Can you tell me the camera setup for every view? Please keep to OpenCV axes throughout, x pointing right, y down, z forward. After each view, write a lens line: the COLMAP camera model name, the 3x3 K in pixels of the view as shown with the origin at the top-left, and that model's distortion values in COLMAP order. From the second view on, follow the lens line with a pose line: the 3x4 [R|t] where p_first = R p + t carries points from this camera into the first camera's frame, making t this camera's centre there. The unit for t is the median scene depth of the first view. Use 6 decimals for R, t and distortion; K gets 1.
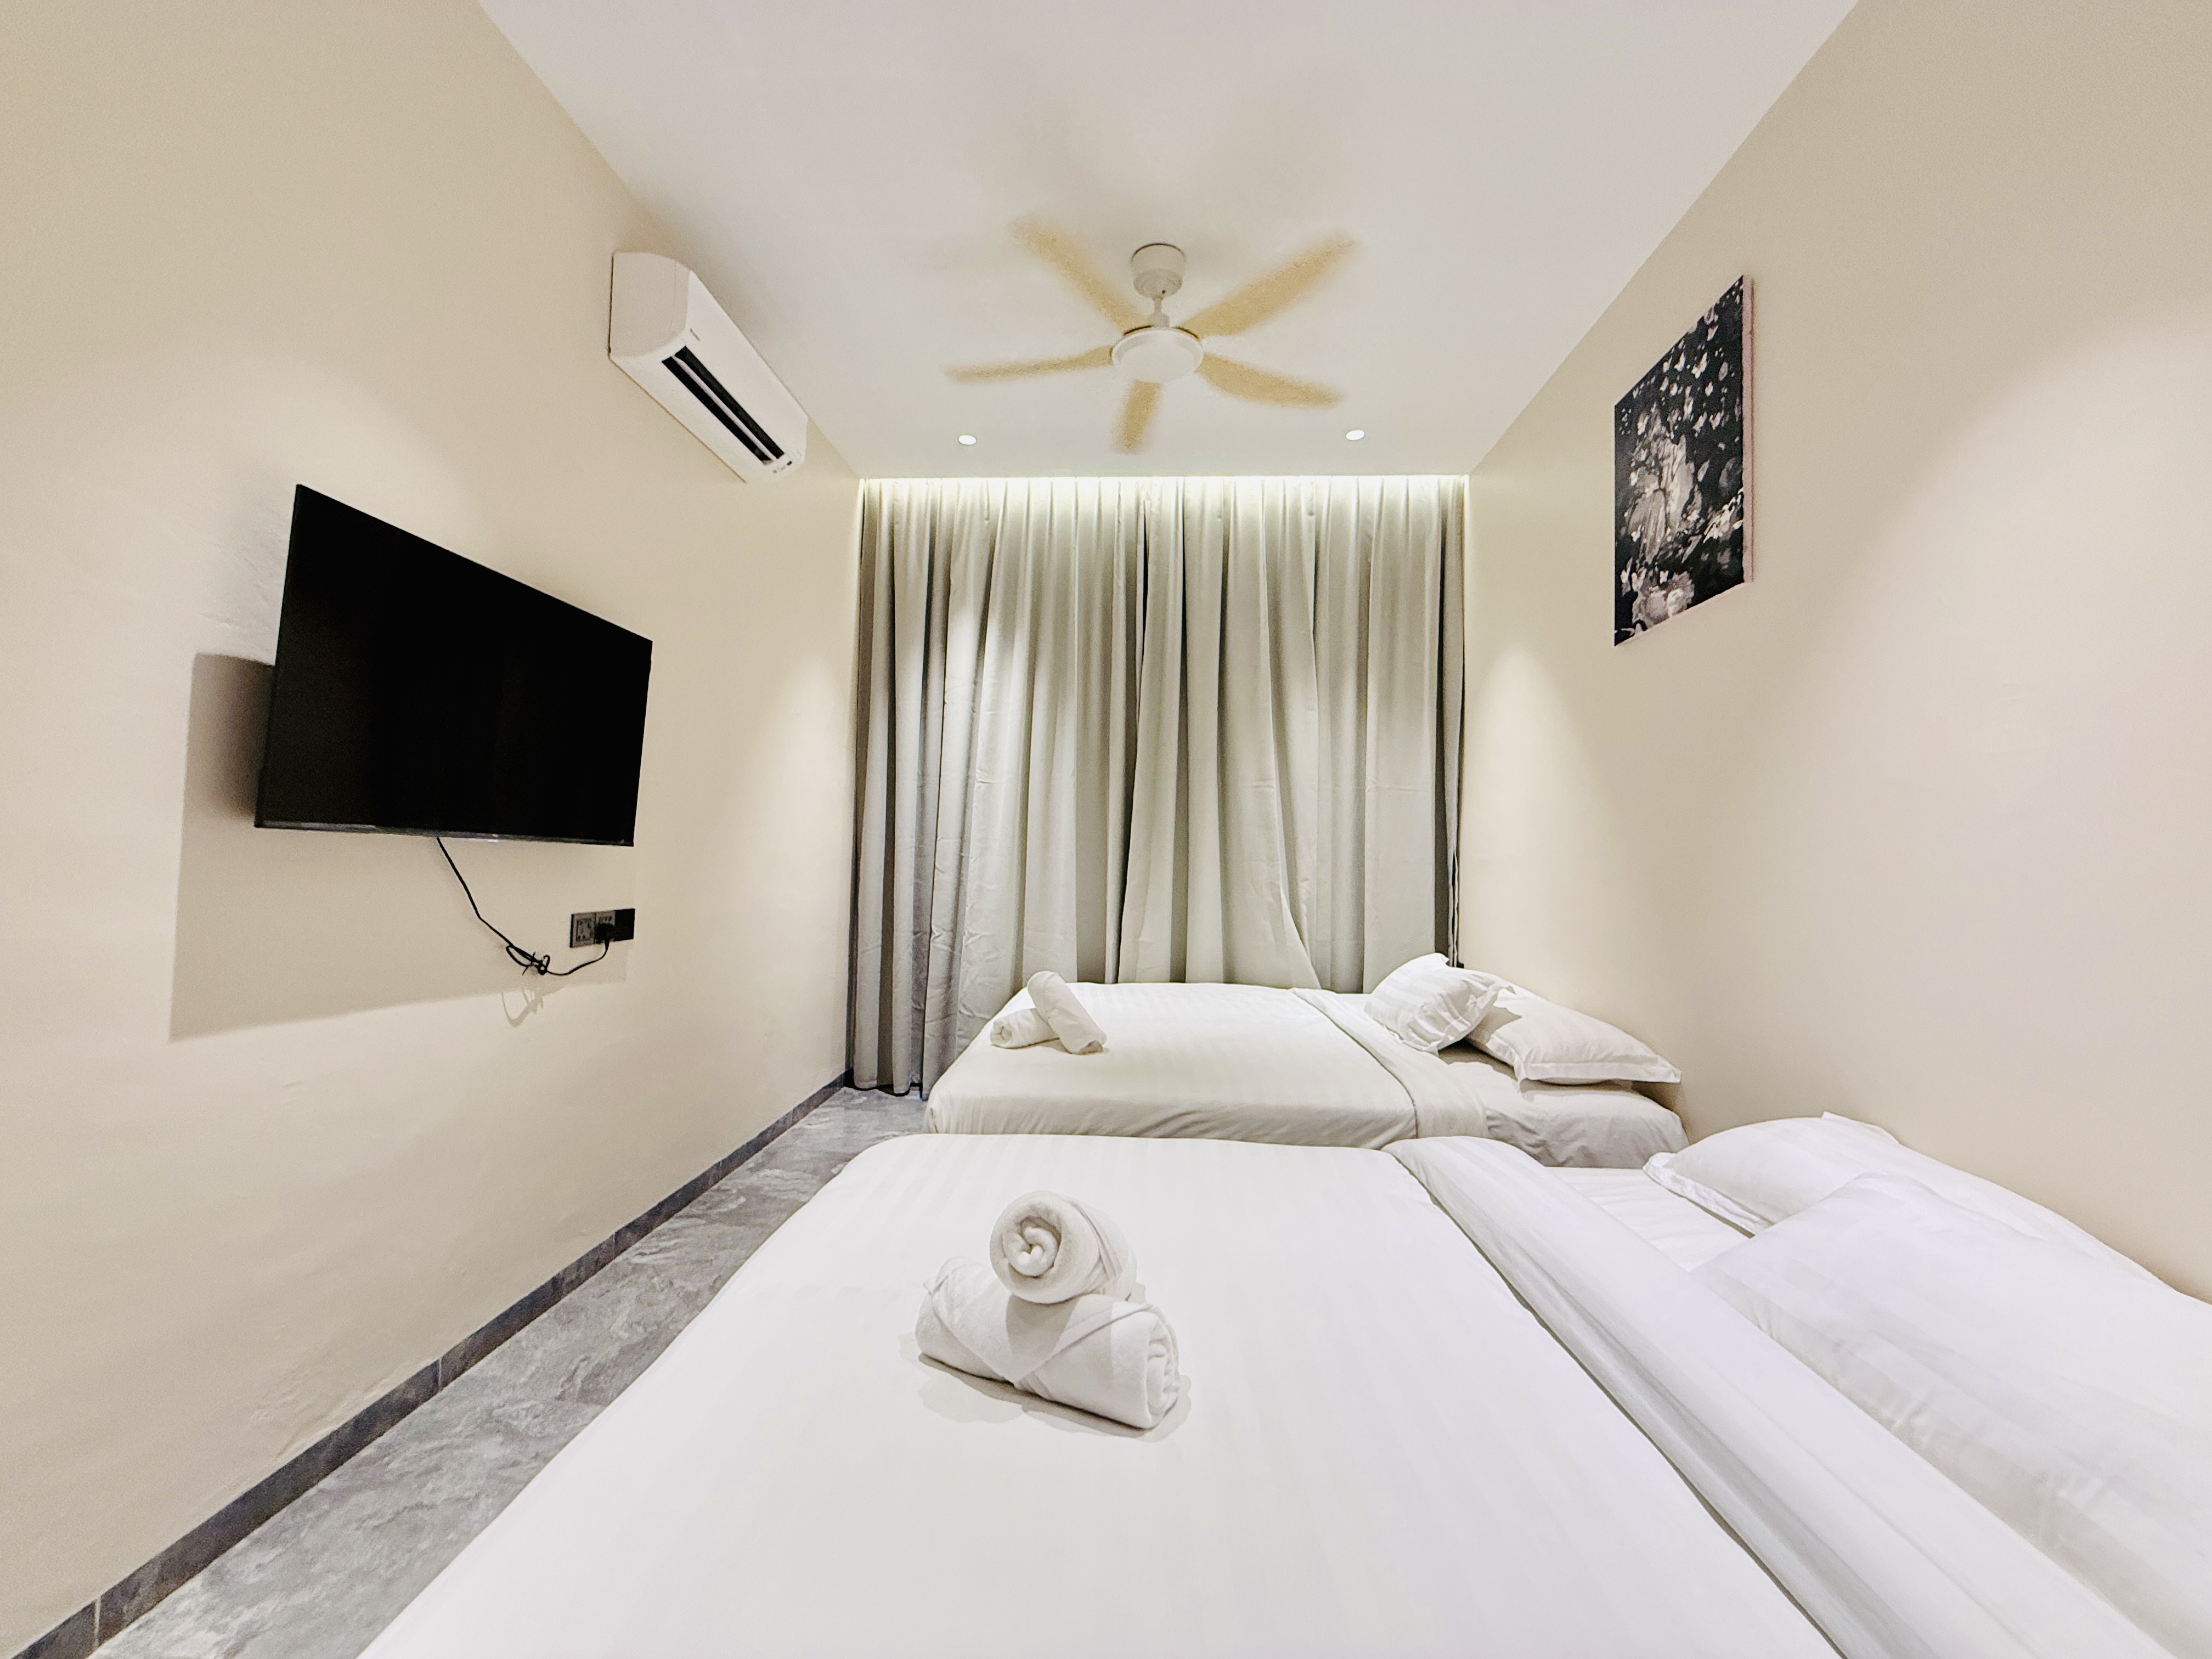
lens RADIAL K [[881.8, 0, 1106.1], [0, 881.8, 825.9], [0, 0, 1]] dist [-0.003386, 0.000415]
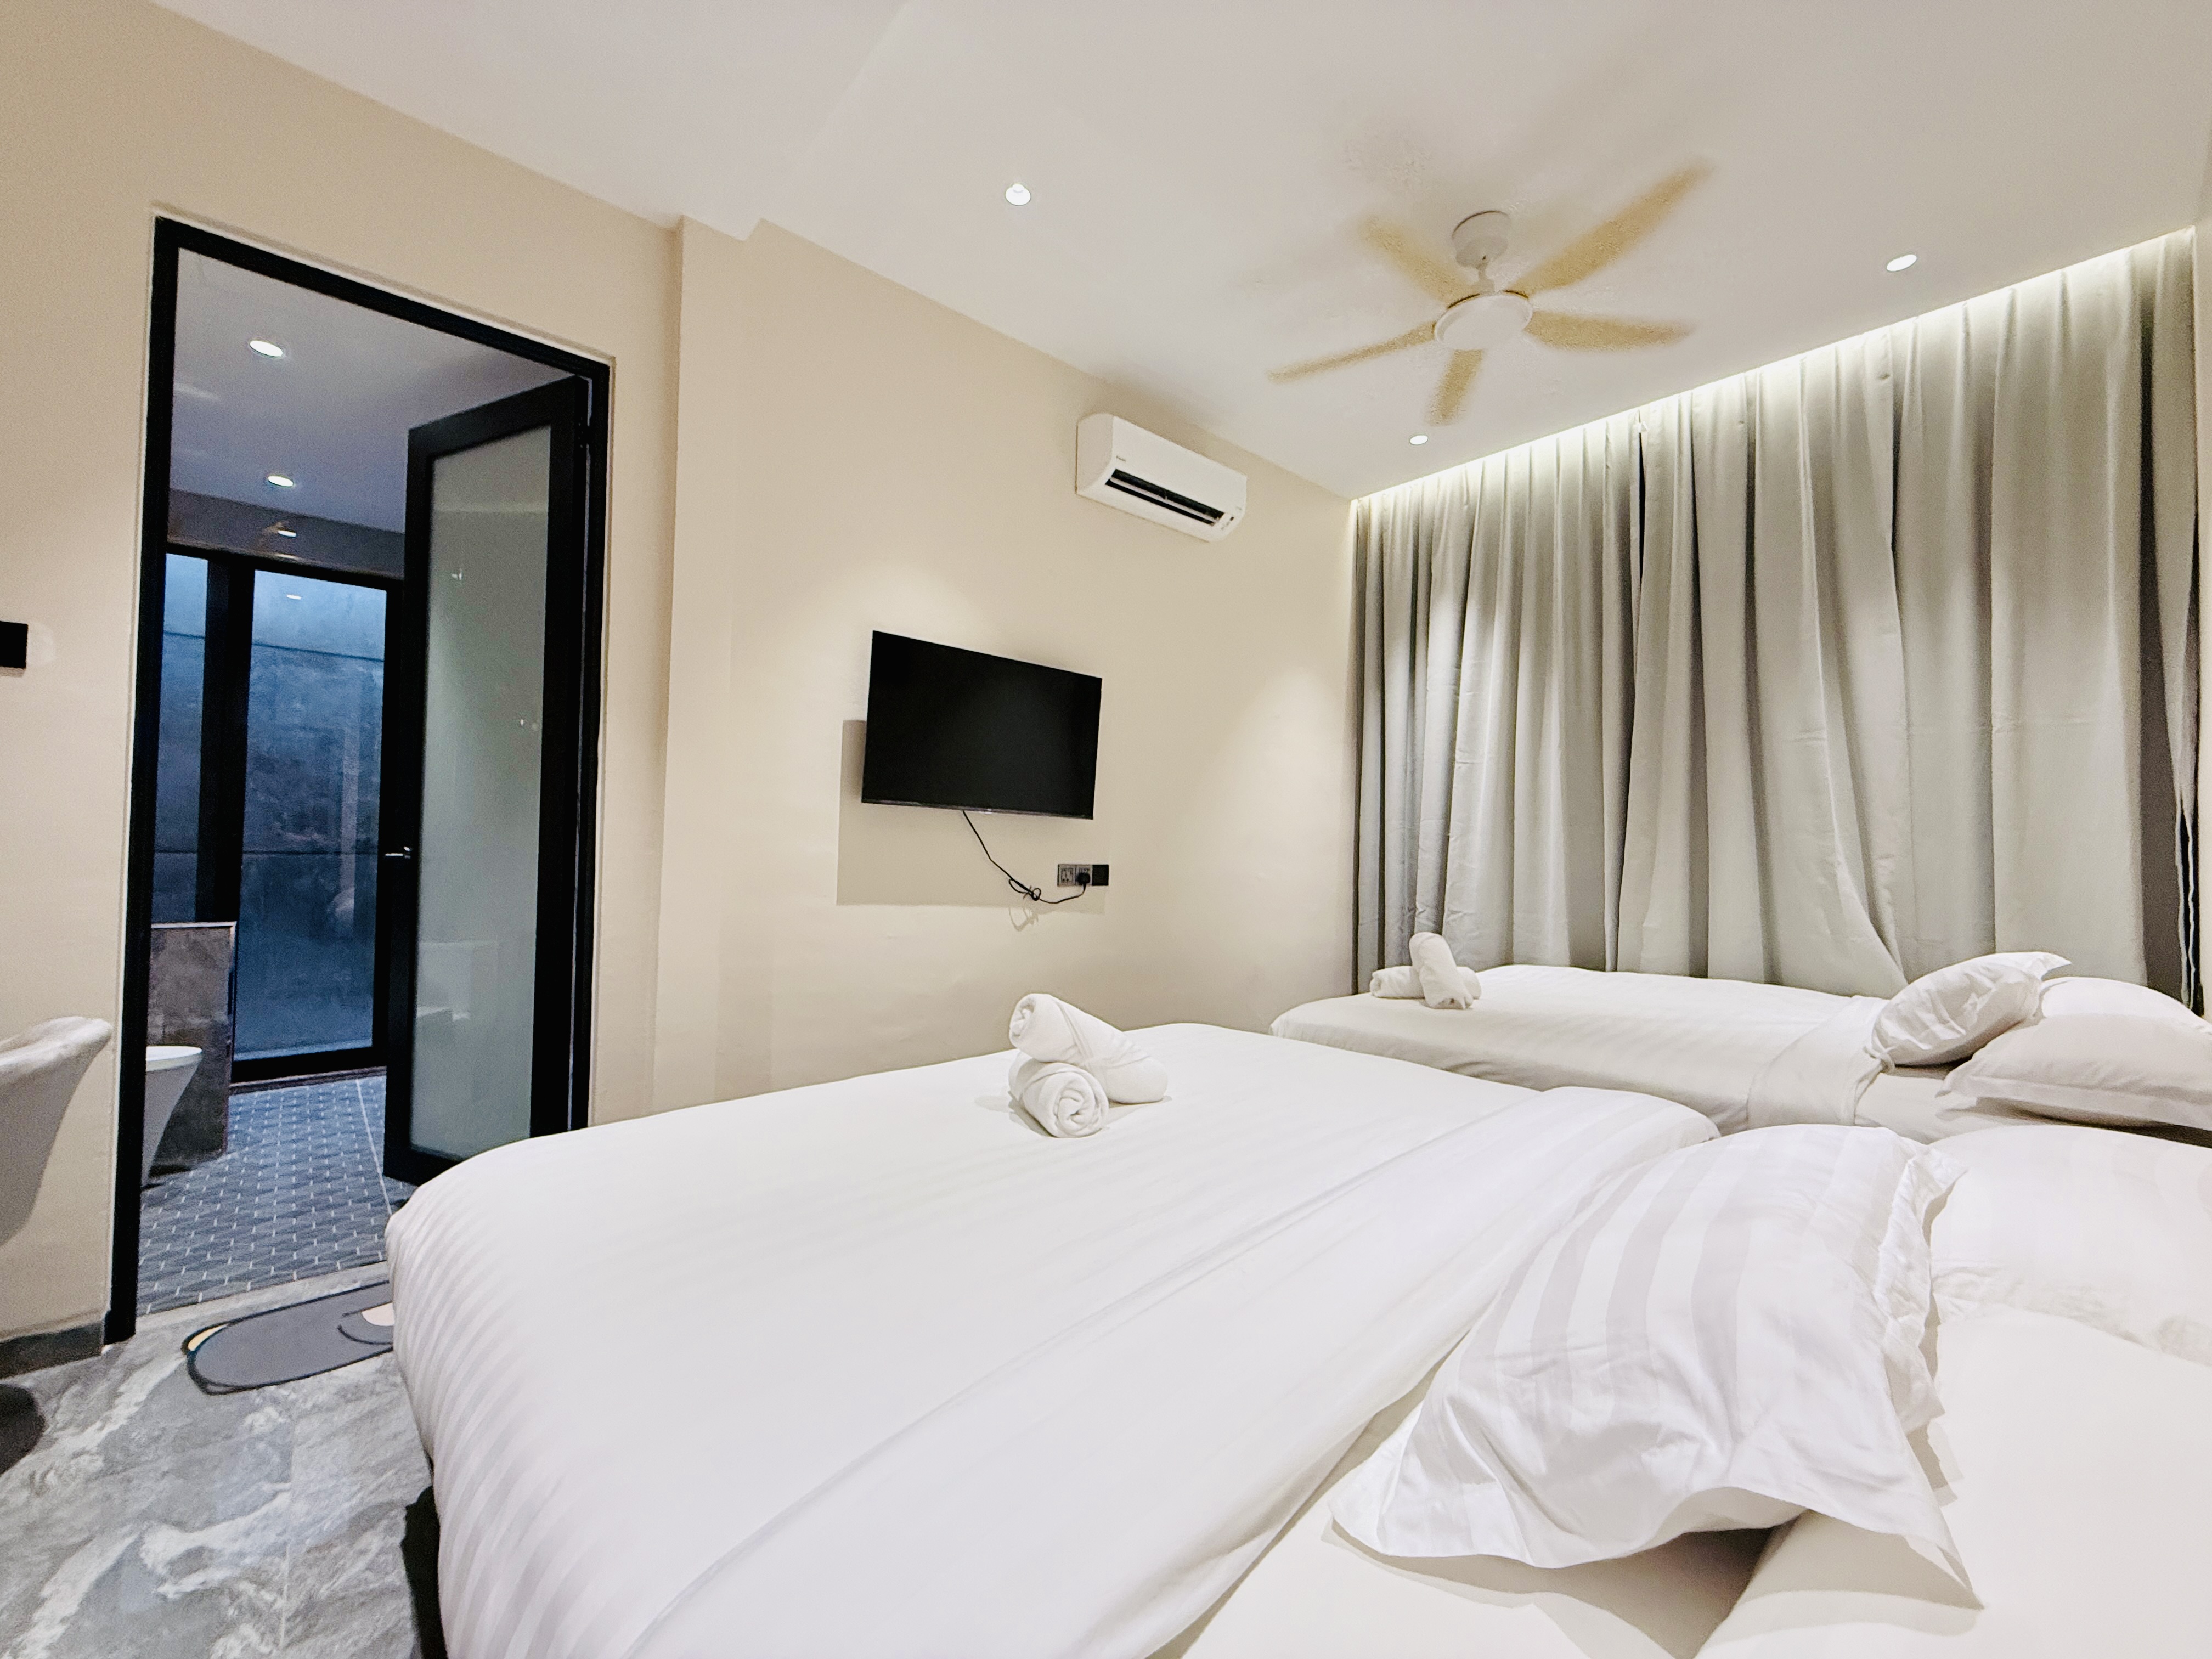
lens RADIAL K [[881.8, 0, 1101.6], [0, 881.8, 824.4], [0, 0, 1]] dist [-0.003386, 0.000415]
pose [[0.707206, -0.030358, -0.706355, 0.327825], [0.021499, 0.999539, -0.021434, 0.040685], [0.706680, -0.000028, 0.707533, -0.018006]]
